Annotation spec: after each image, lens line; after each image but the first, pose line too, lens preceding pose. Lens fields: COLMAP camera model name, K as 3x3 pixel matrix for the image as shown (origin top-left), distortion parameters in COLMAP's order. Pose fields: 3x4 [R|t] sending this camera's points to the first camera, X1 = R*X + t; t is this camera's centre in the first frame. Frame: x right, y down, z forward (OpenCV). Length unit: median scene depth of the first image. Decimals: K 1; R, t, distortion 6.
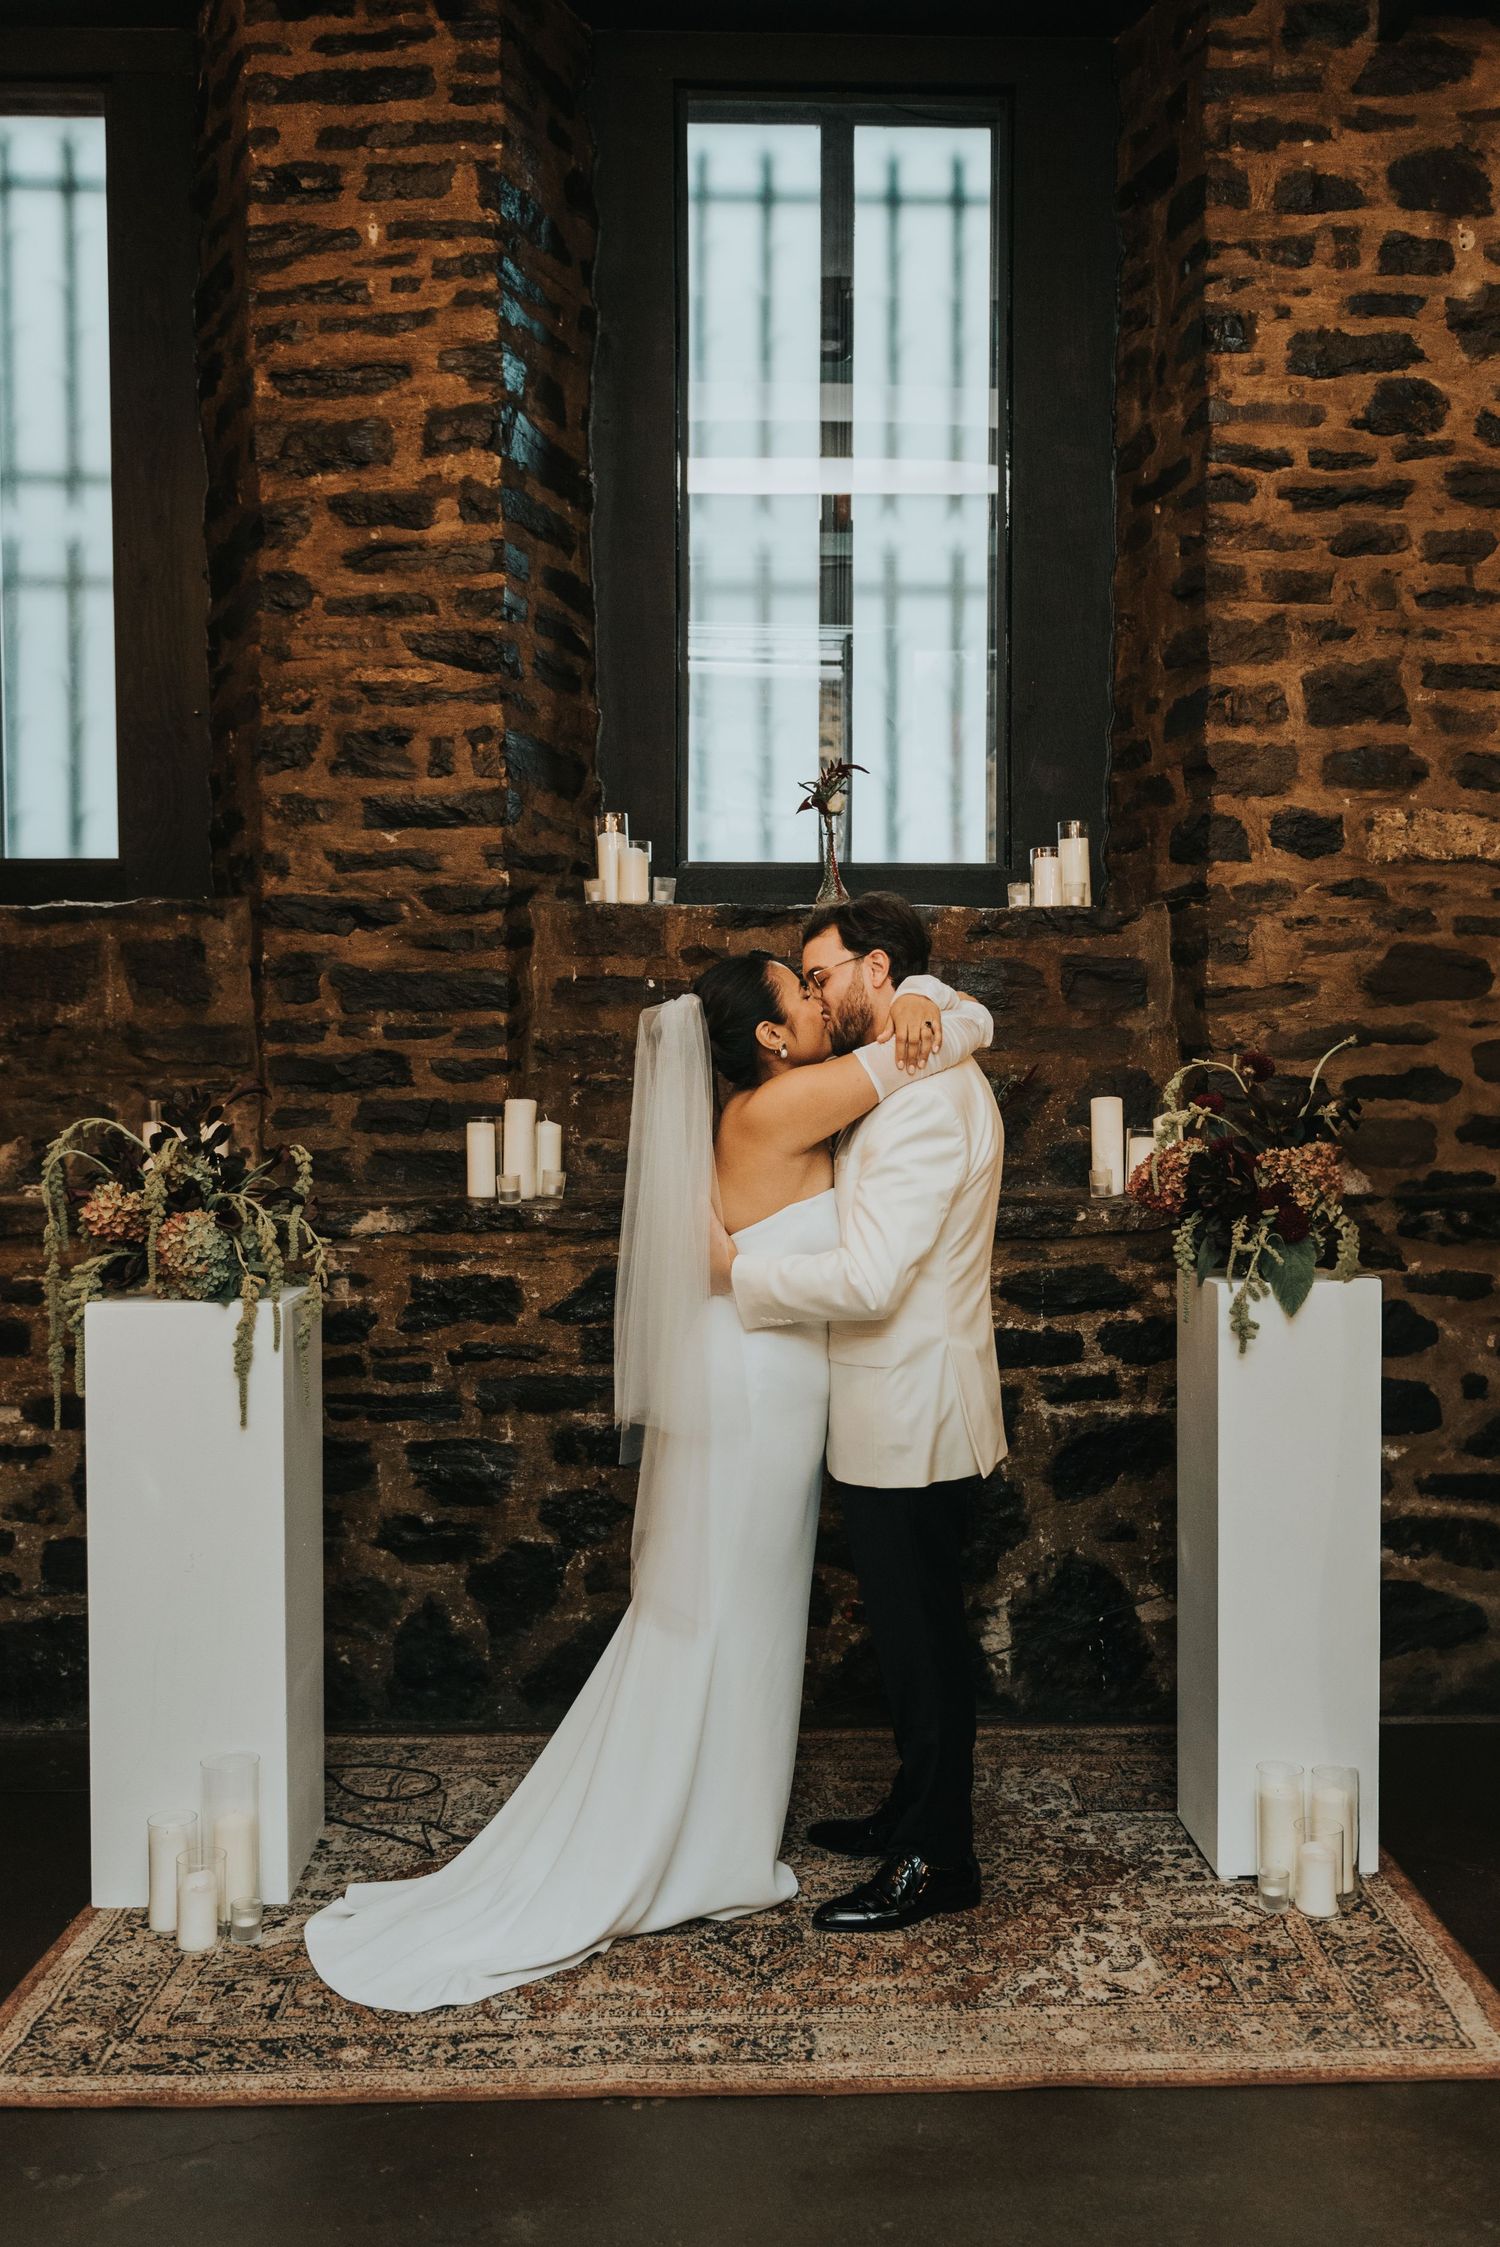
lens RADIAL K [[1961.3, 0, 750.0], [0, 1961.3, 1123.5], [0, 0, 1]] dist [-0.005535, 0.001846]
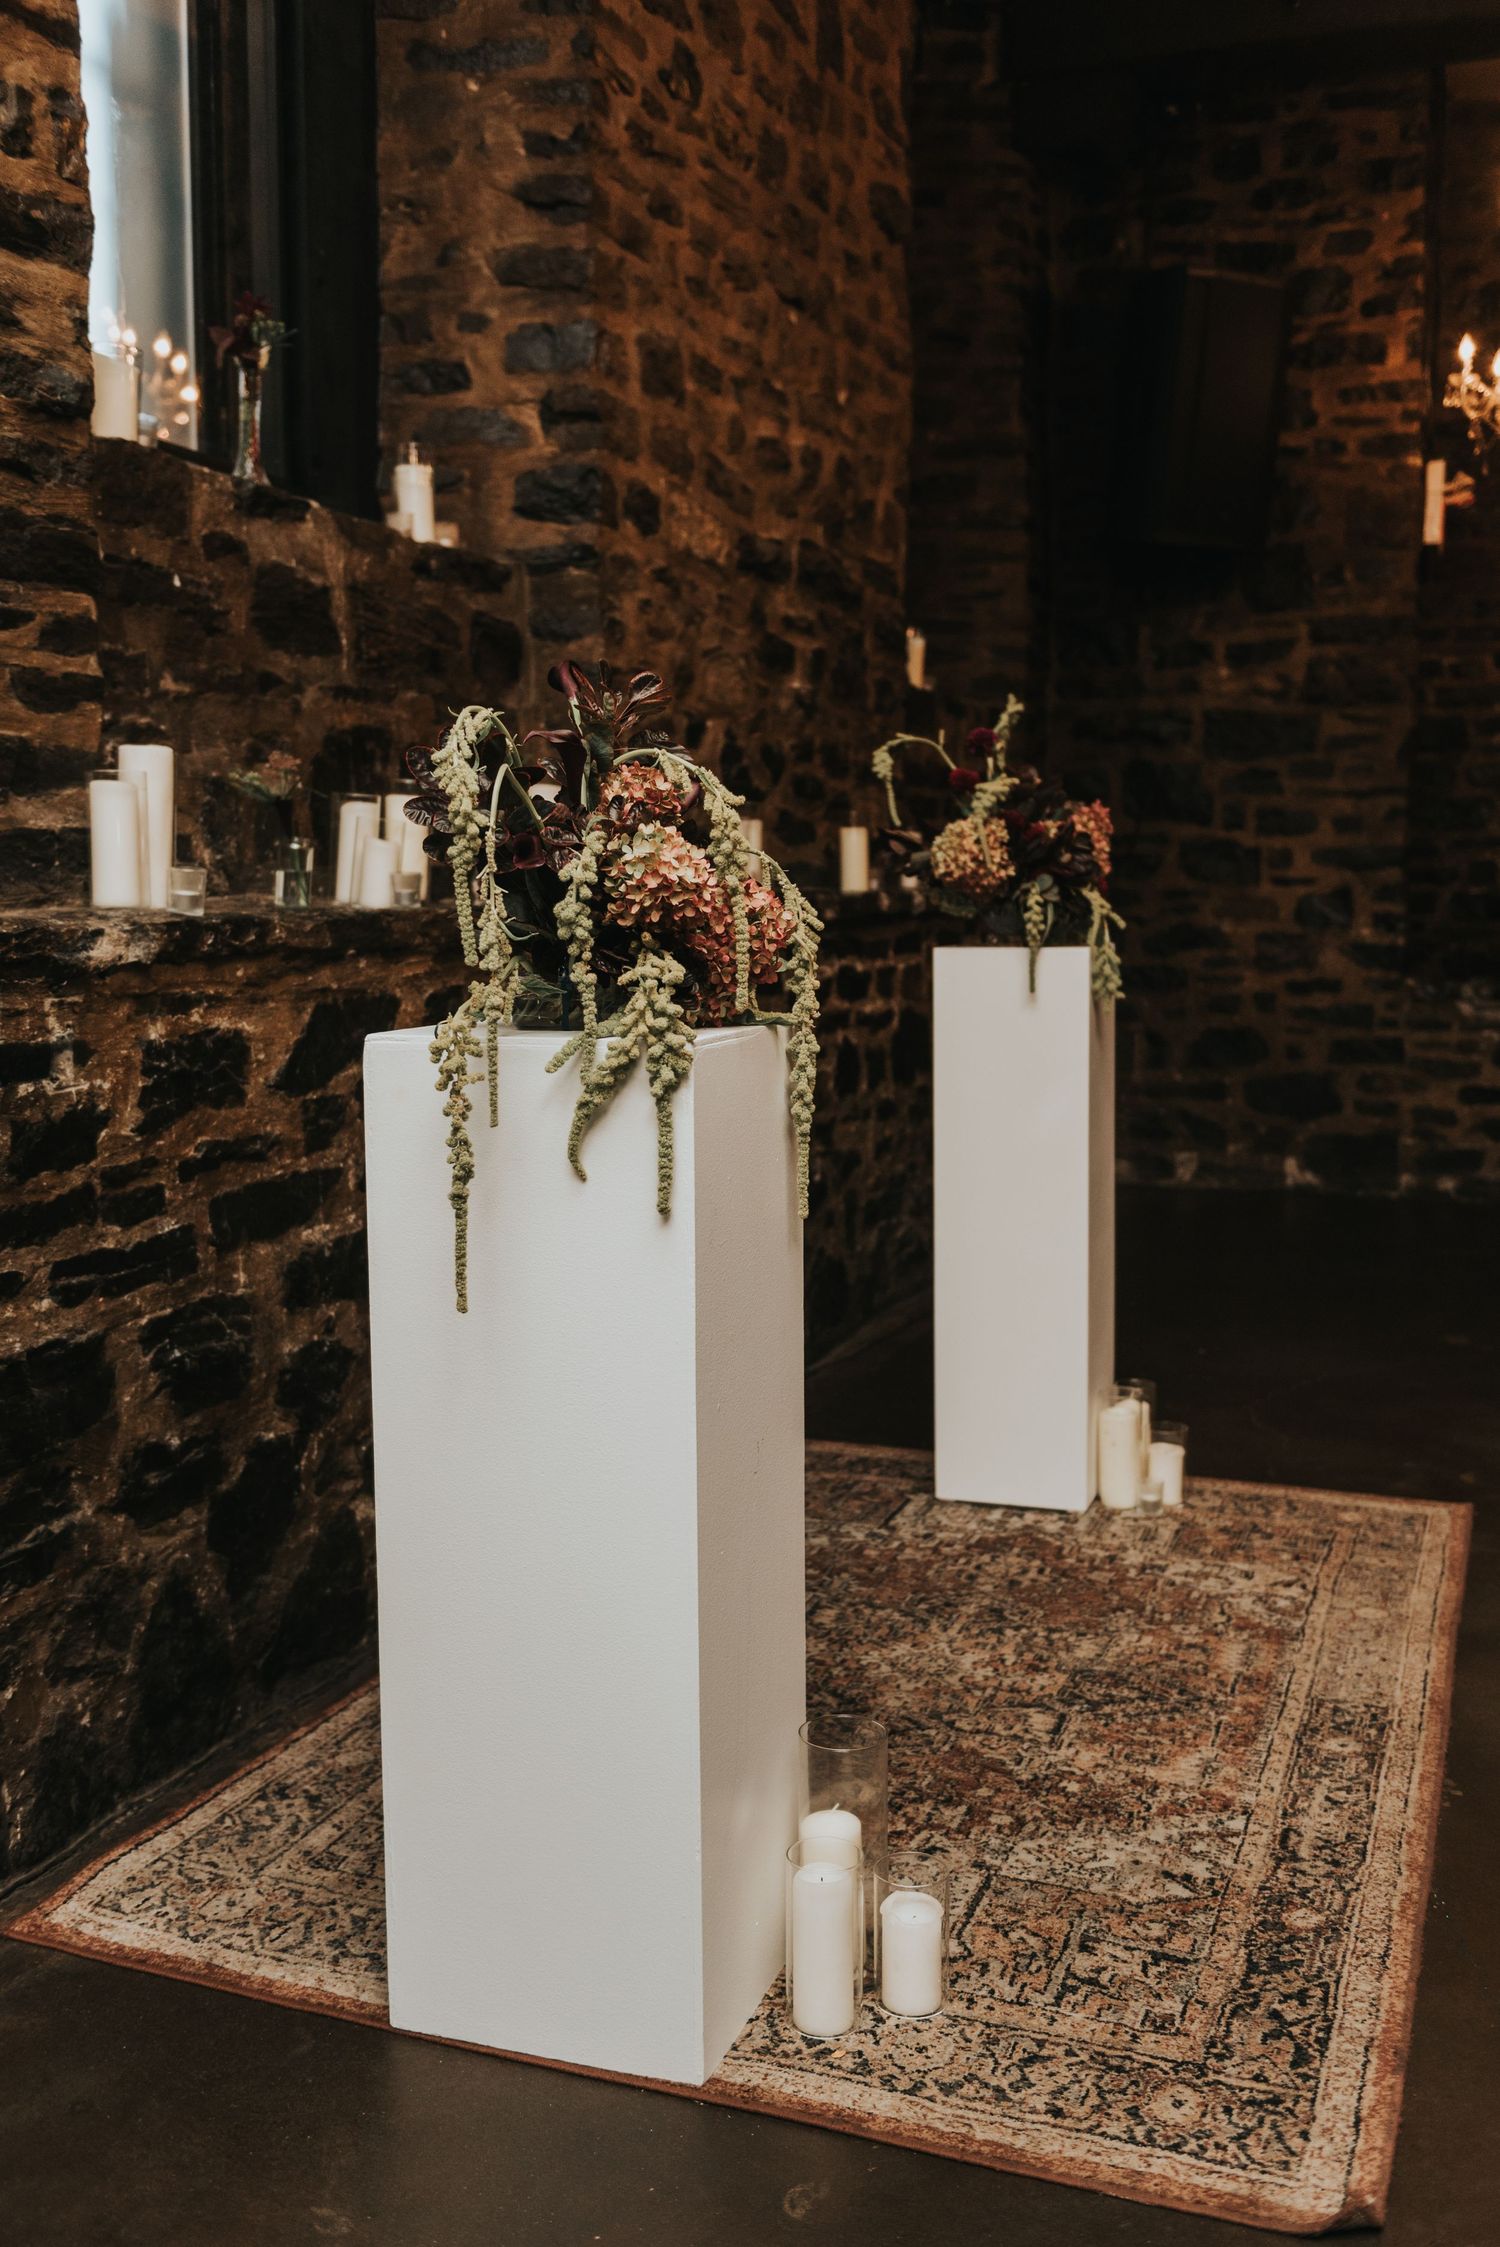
lens RADIAL K [[2130.6, 0, 750.0], [0, 2130.6, 1123.5], [0, 0, 1]] dist [-0.008469, -0.008748]
pose [[0.367054, -0.105486, 0.924199, -0.903190], [0.028081, 0.994353, 0.102341, 0.056150], [-0.929776, -0.011612, 0.367943, 0.780128]]
